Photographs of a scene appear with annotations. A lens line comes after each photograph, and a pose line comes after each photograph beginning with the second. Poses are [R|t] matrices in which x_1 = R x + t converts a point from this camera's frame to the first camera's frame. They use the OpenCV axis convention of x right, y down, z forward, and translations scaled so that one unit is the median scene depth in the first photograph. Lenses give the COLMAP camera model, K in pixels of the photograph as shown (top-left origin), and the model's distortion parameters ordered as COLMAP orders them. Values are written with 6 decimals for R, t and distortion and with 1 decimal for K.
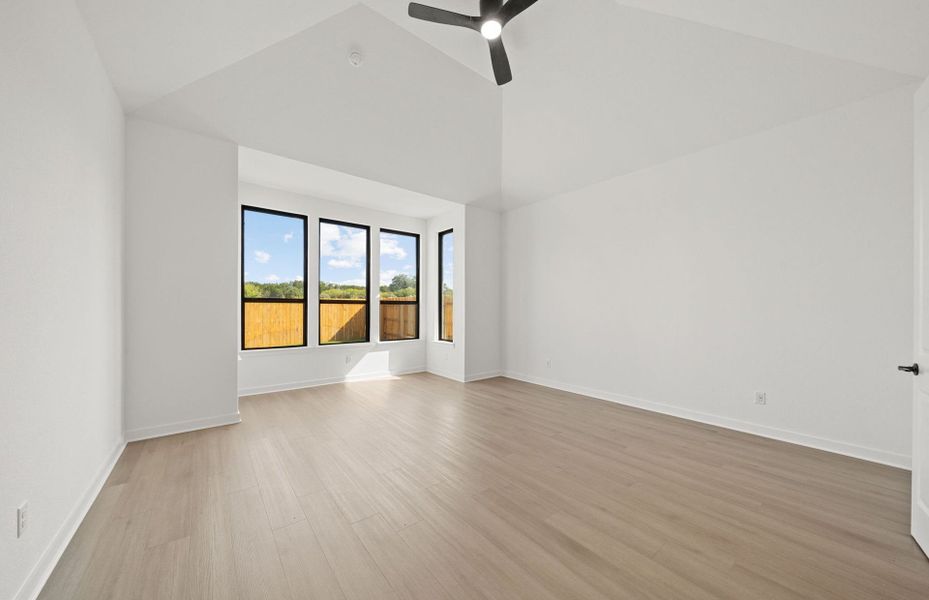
lens RADIAL K [[324.9, 0, 459.4], [0, 324.9, 307.5], [0, 0, 1]] dist [-0.001173, 0.001309]
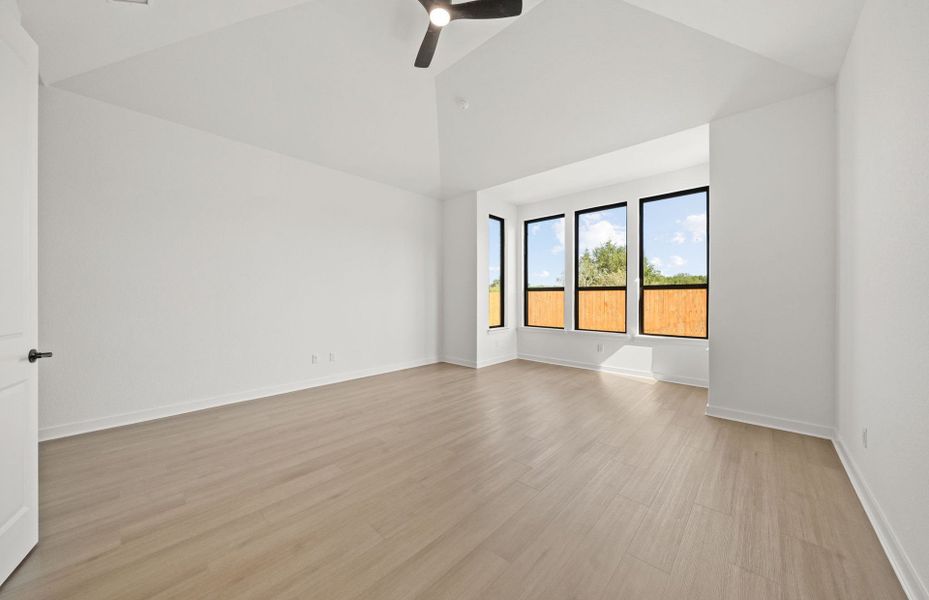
lens RADIAL K [[324.9, 0, 471.9], [0, 324.9, 298.0], [0, 0, 1]] dist [-0.001173, 0.001309]
pose [[0.139993, 0.000910, -0.990152, 0.984052], [0.002432, 0.999996, 0.001263, 0.015329], [0.990150, -0.002585, 0.139990, 0.851988]]
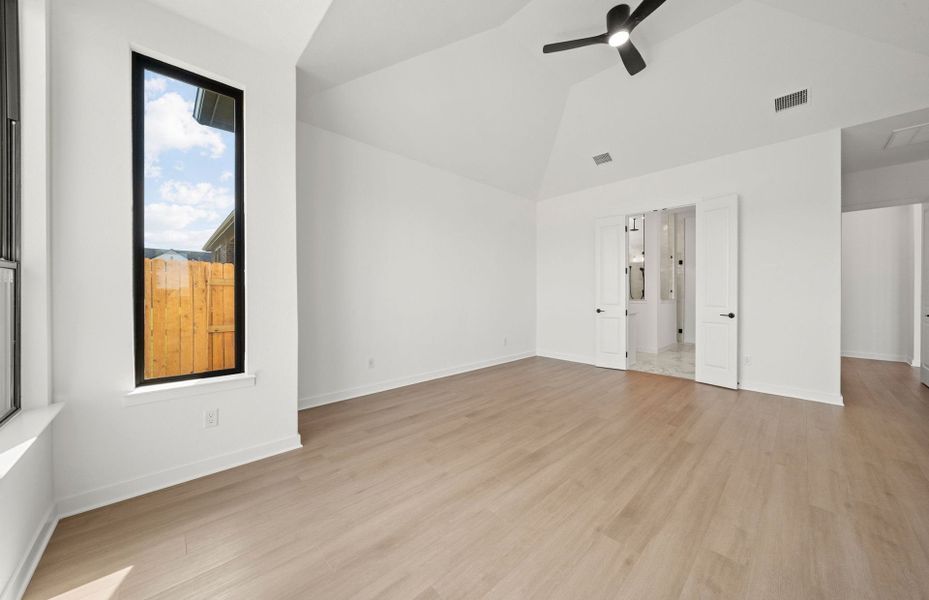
lens RADIAL K [[324.9, 0, 466.8], [0, 324.9, 297.7], [0, 0, 1]] dist [-0.001173, 0.001309]
pose [[-0.110796, -0.007784, 0.993813, -0.842409], [-0.004371, 0.999963, 0.007345, 0.028071], [-0.993834, -0.003530, -0.110826, 1.472238]]
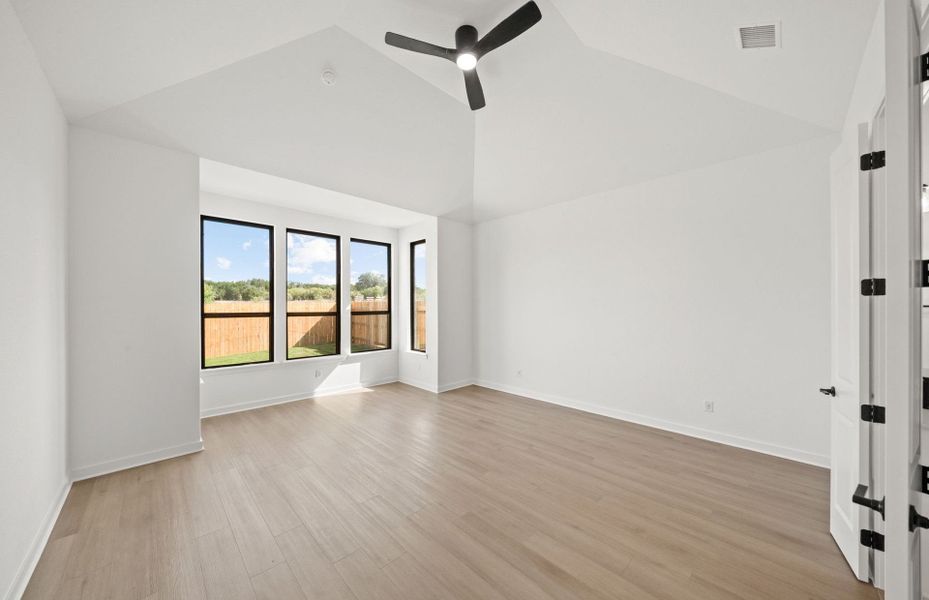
lens RADIAL K [[324.9, 0, 459.3], [0, 324.9, 304.6], [0, 0, 1]] dist [-0.001173, 0.001309]
pose [[0.995139, -0.005792, 0.098314, -0.026756], [0.005846, 0.999983, -0.000257, -0.075621], [-0.098311, 0.000830, 0.995155, -0.016718]]
